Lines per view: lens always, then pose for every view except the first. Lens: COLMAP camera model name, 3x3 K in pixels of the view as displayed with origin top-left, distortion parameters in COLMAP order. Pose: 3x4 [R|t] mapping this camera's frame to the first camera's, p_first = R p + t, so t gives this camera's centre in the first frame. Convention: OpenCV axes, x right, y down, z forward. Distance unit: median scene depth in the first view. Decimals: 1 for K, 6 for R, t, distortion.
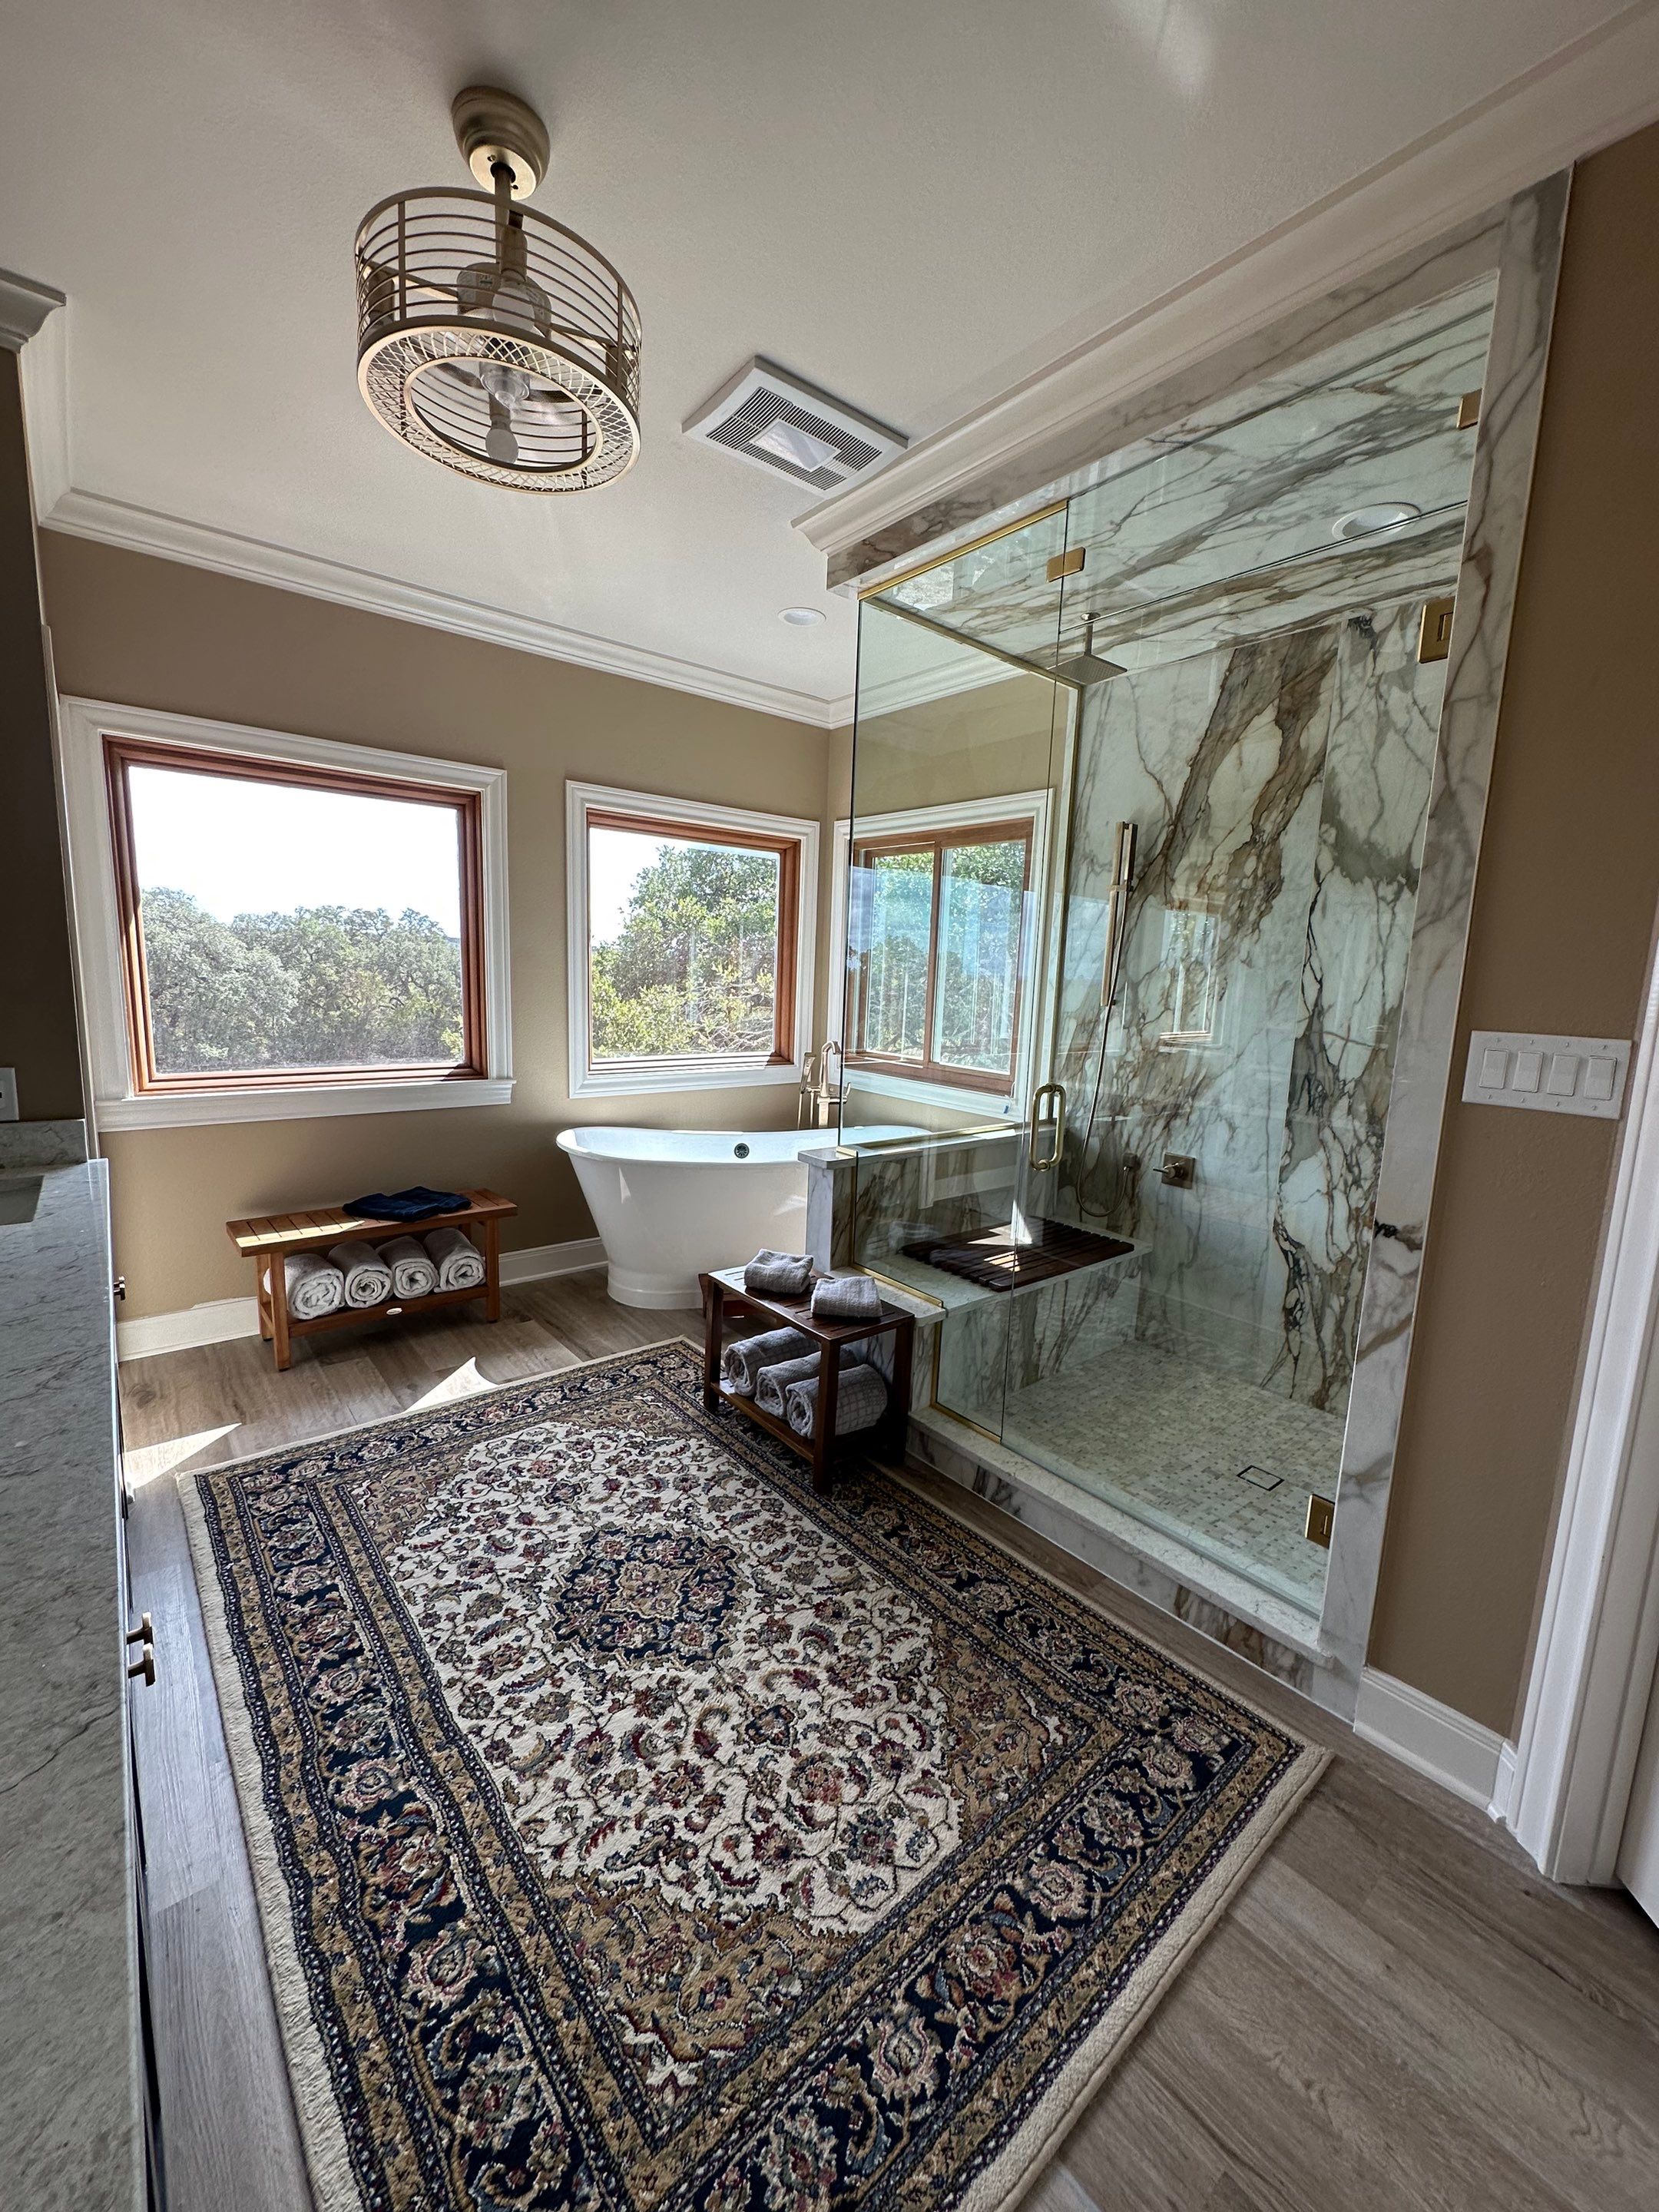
lens RADIAL K [[878.9, 0, 831.8], [0, 878.9, 1105.5], [0, 0, 1]] dist [-0.003842, 0.000785]
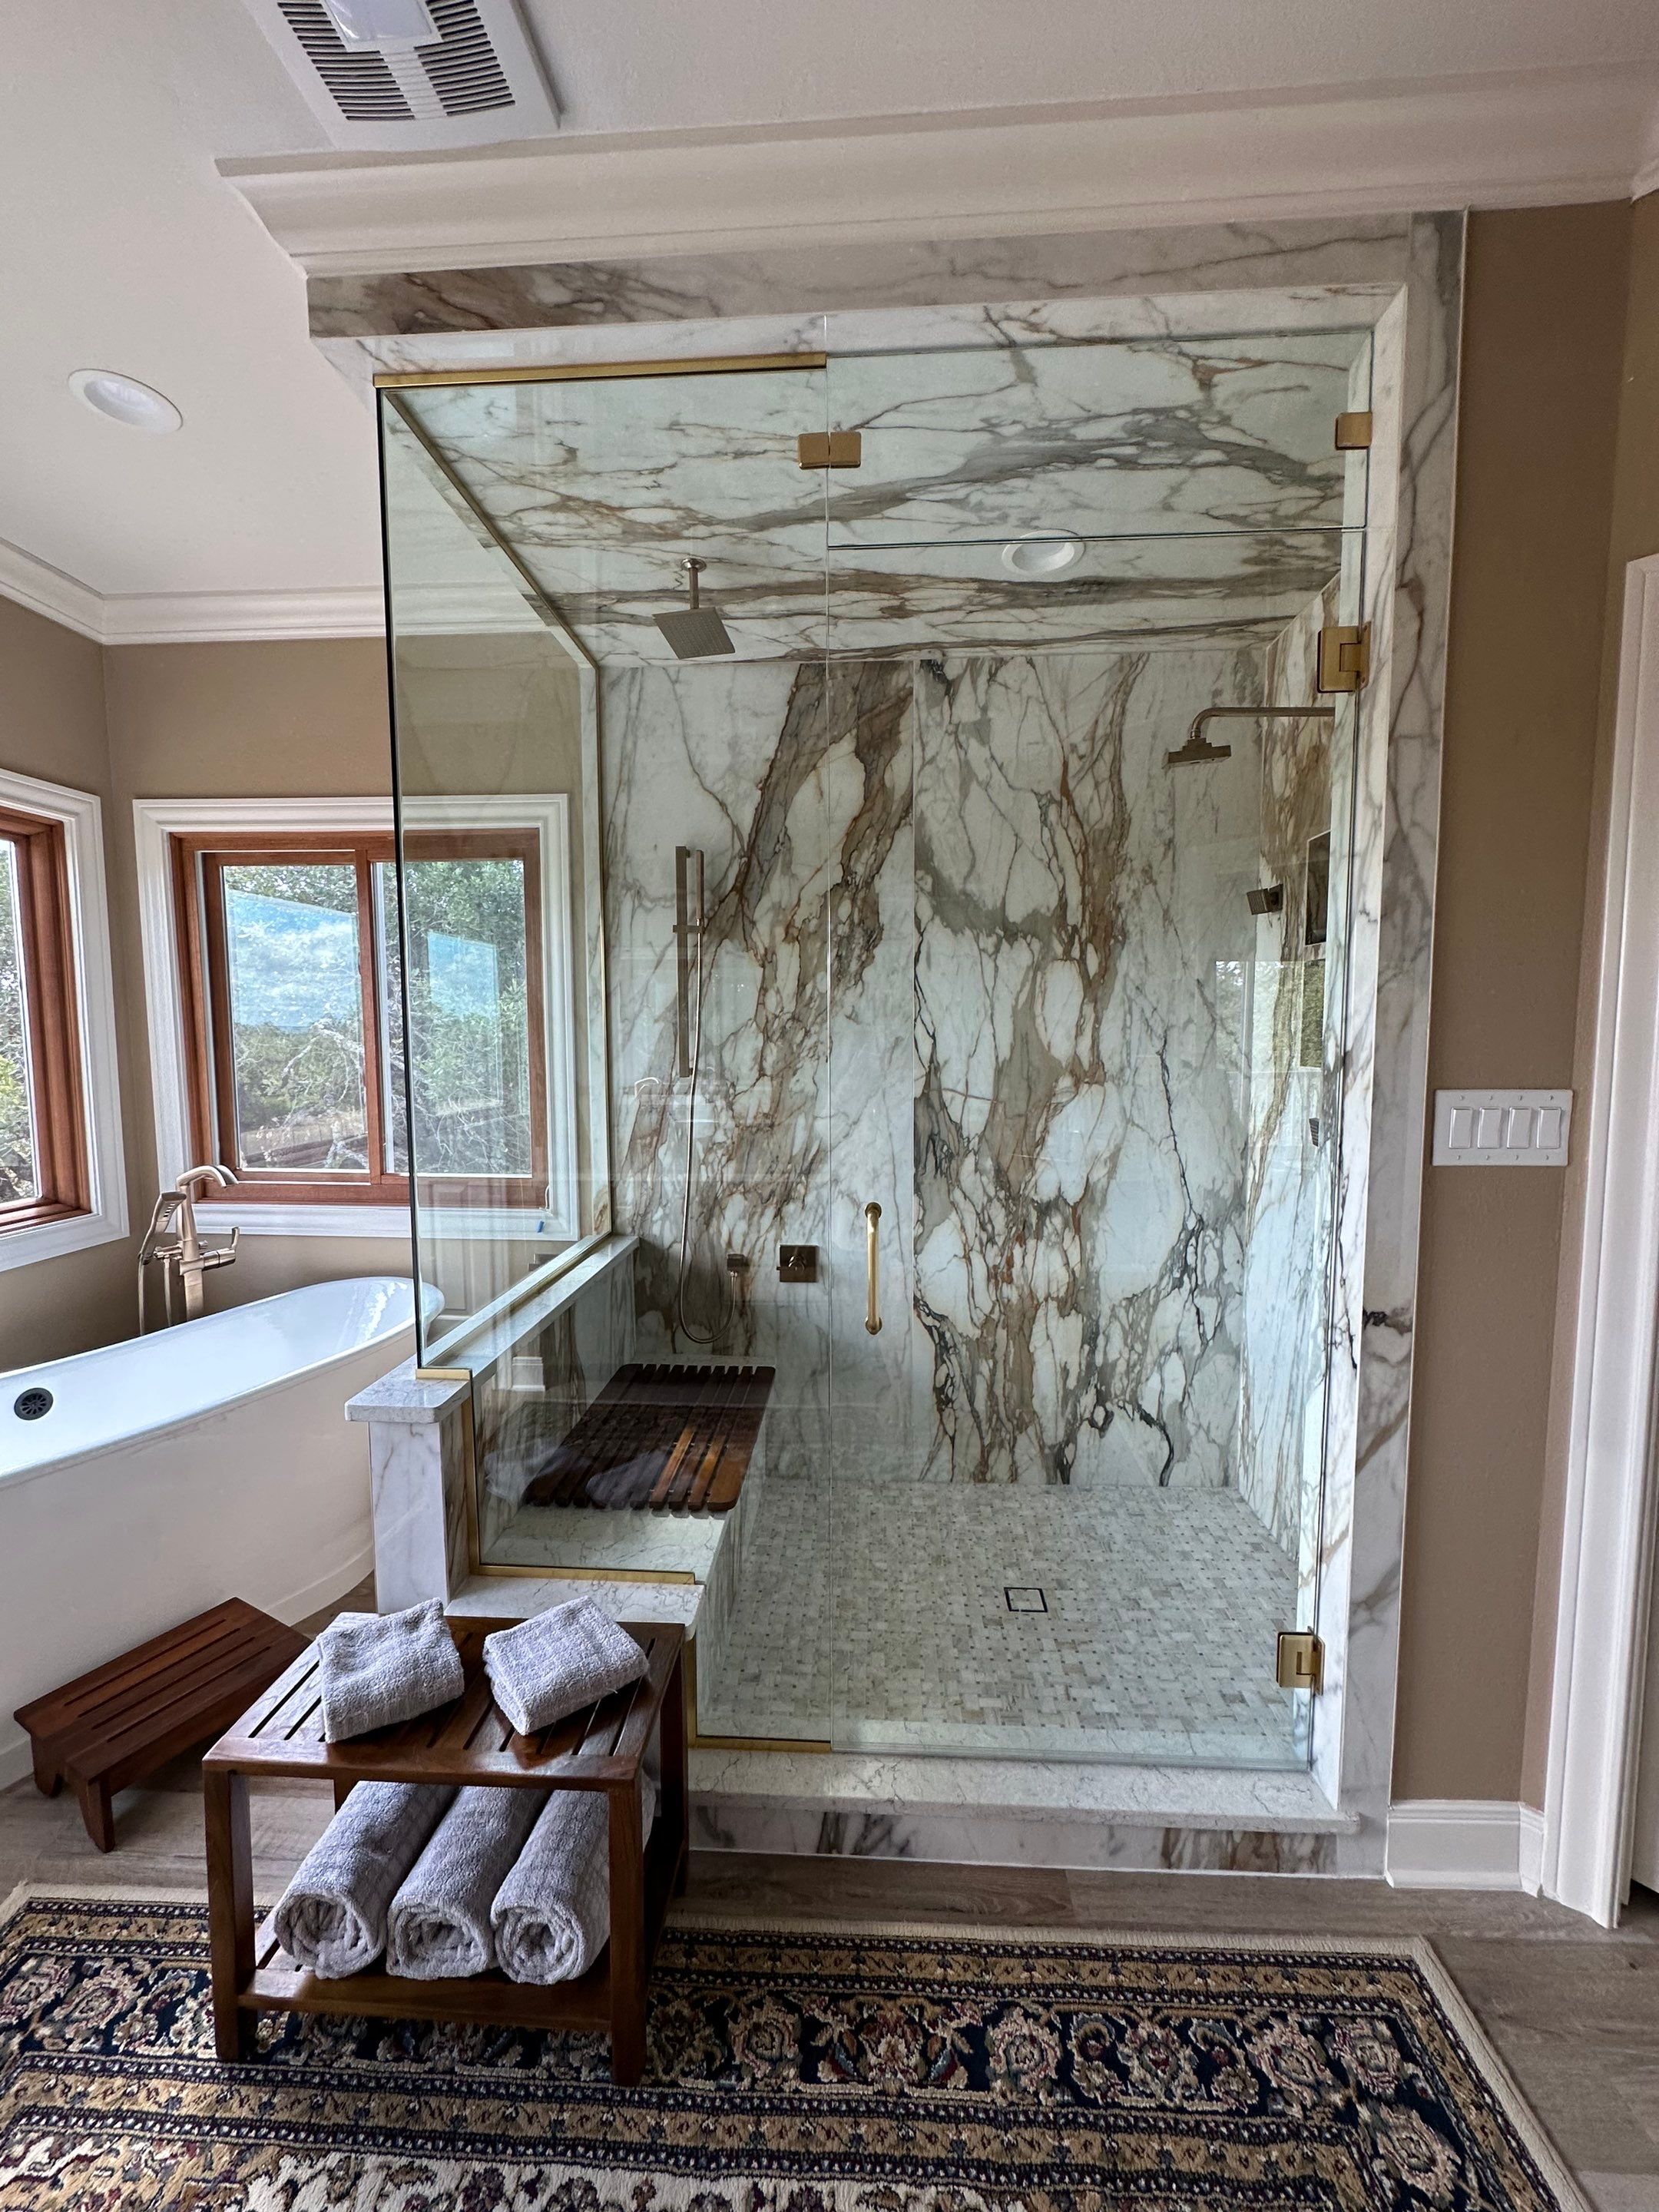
lens RADIAL K [[878.9, 0, 831.8], [0, 878.9, 1105.5], [0, 0, 1]] dist [-0.003842, 0.000785]
pose [[0.679447, -0.099662, 0.726925, -0.209771], [0.139743, 0.990174, 0.005138, -0.087574], [-0.720295, 0.098092, 0.686698, 0.438472]]
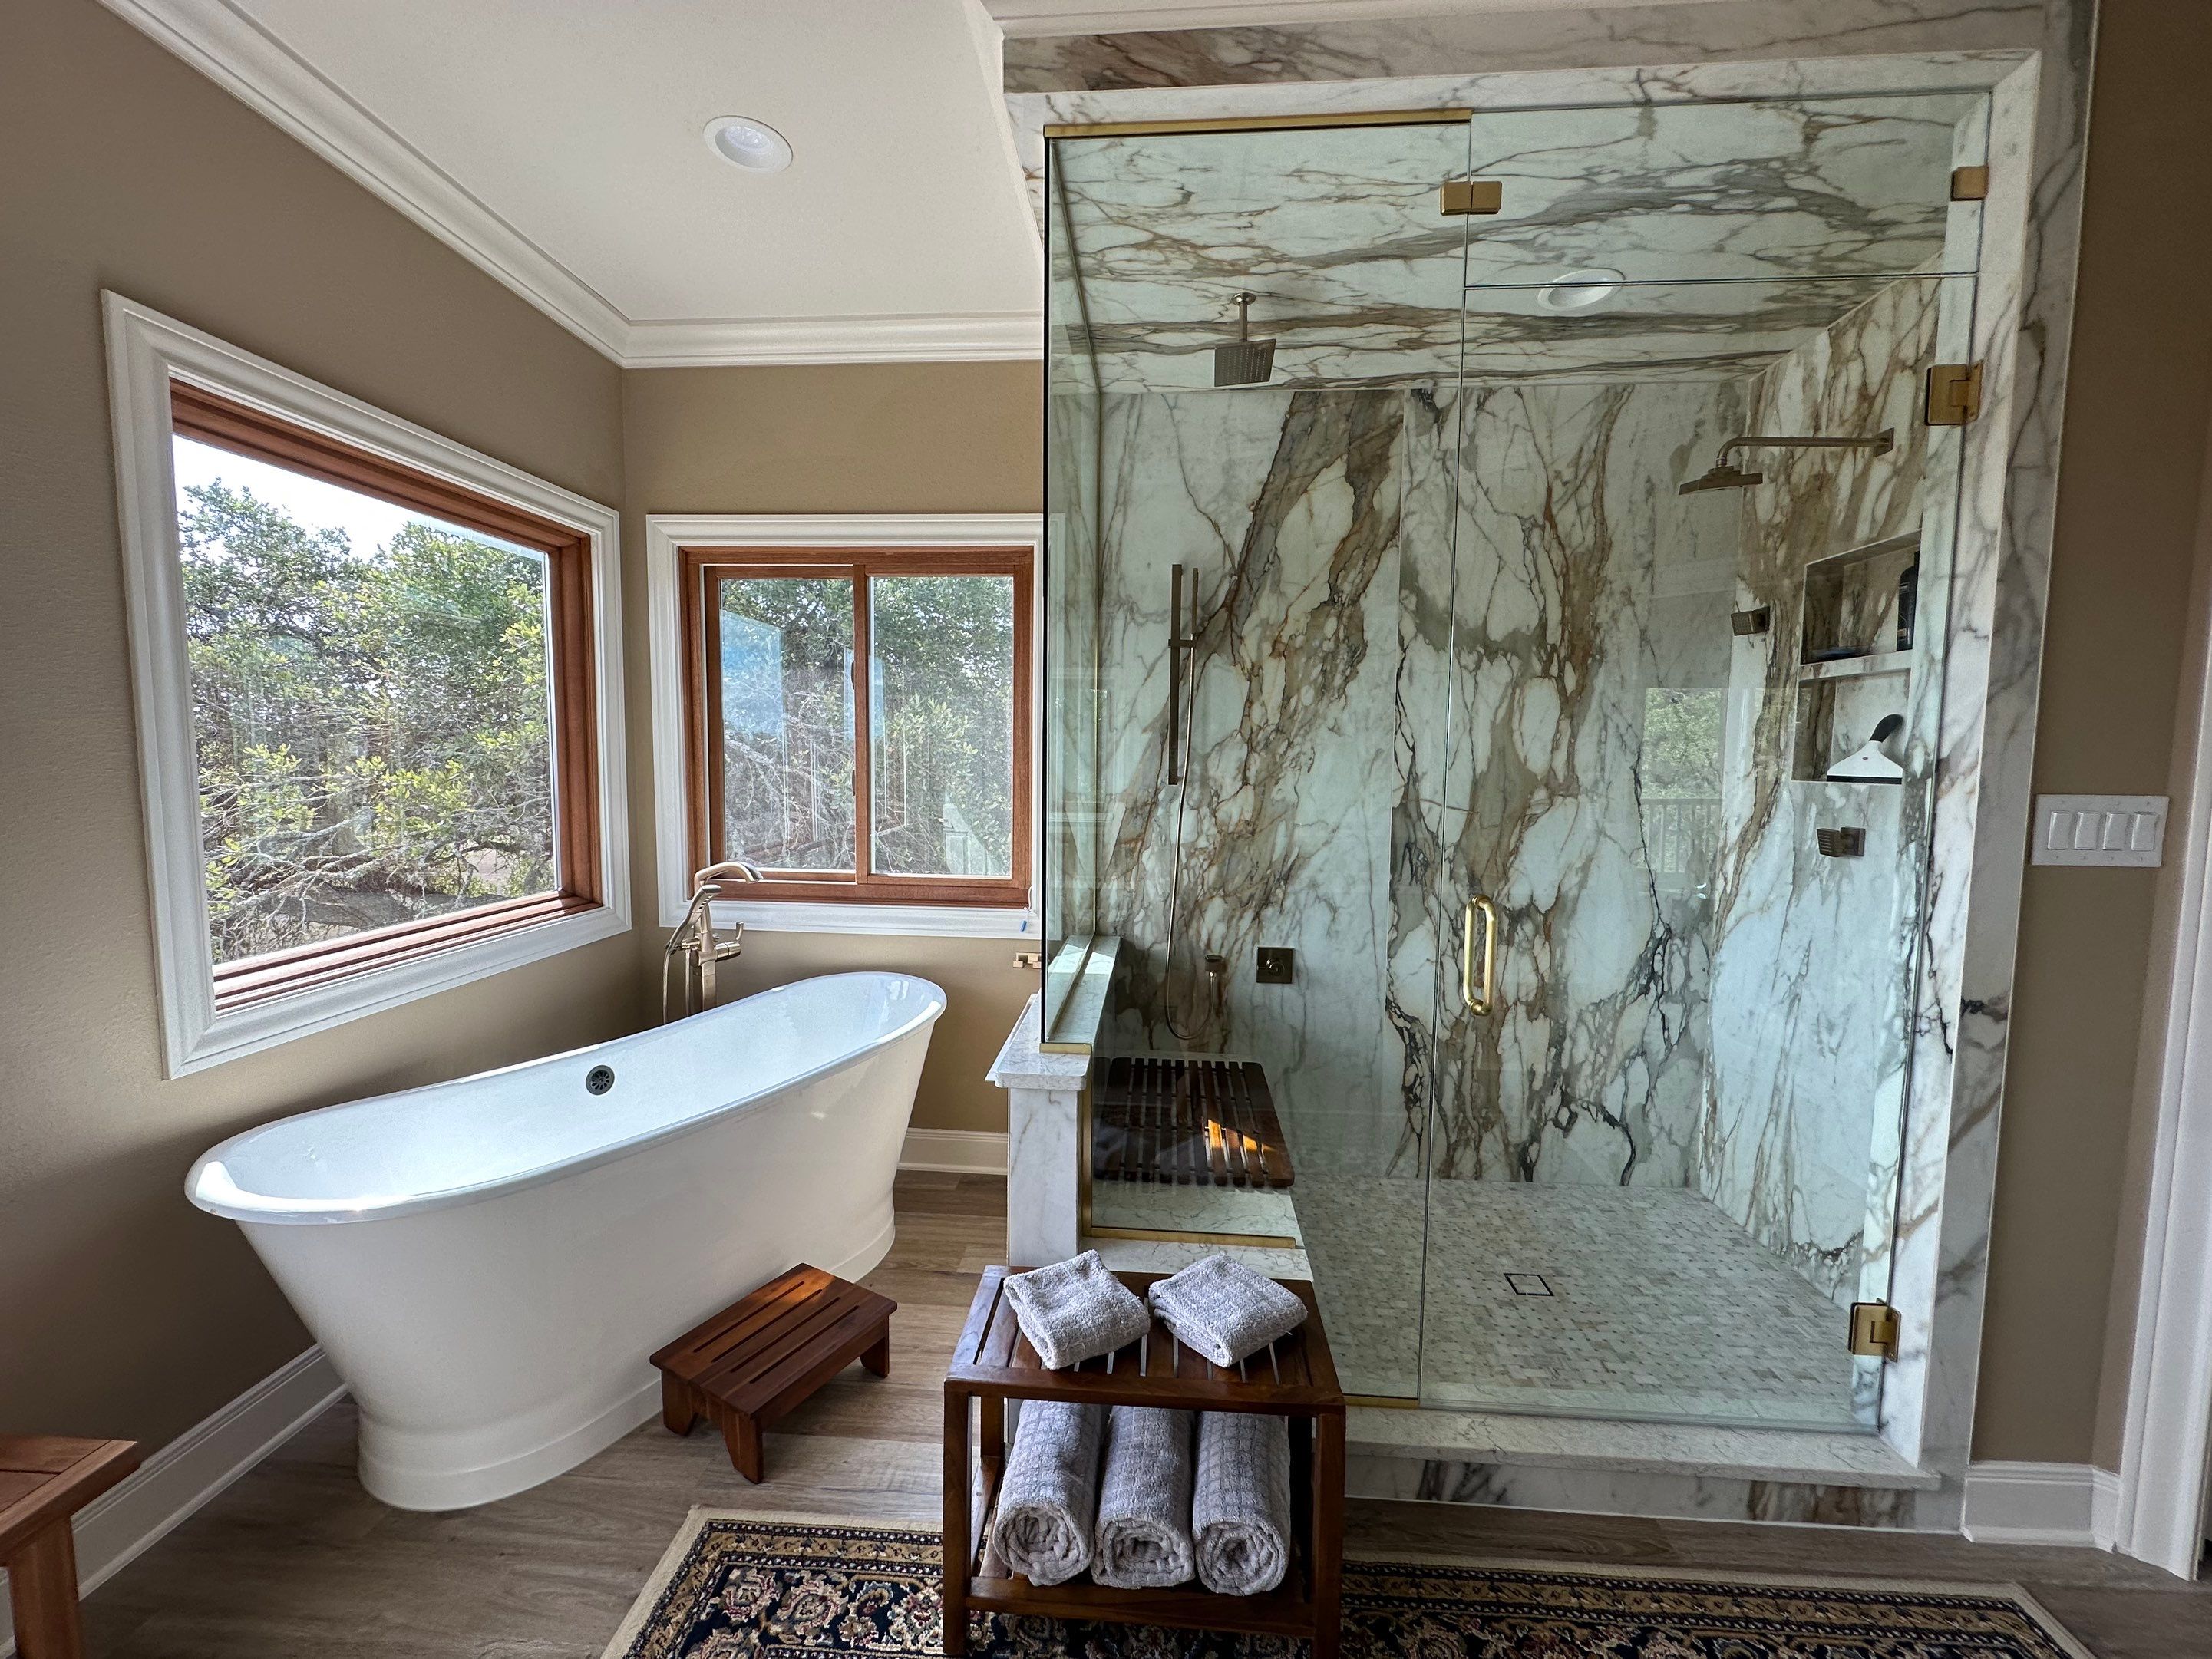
lens RADIAL K [[878.8, 0, 1106.7], [0, 878.8, 826.7], [0, 0, 1]] dist [-0.003842, 0.000785]
pose [[0.690815, -0.087364, 0.717734, -0.393539], [0.125251, 0.992125, 0.000210, -0.097721], [-0.712100, 0.089752, 0.696318, 0.567133]]
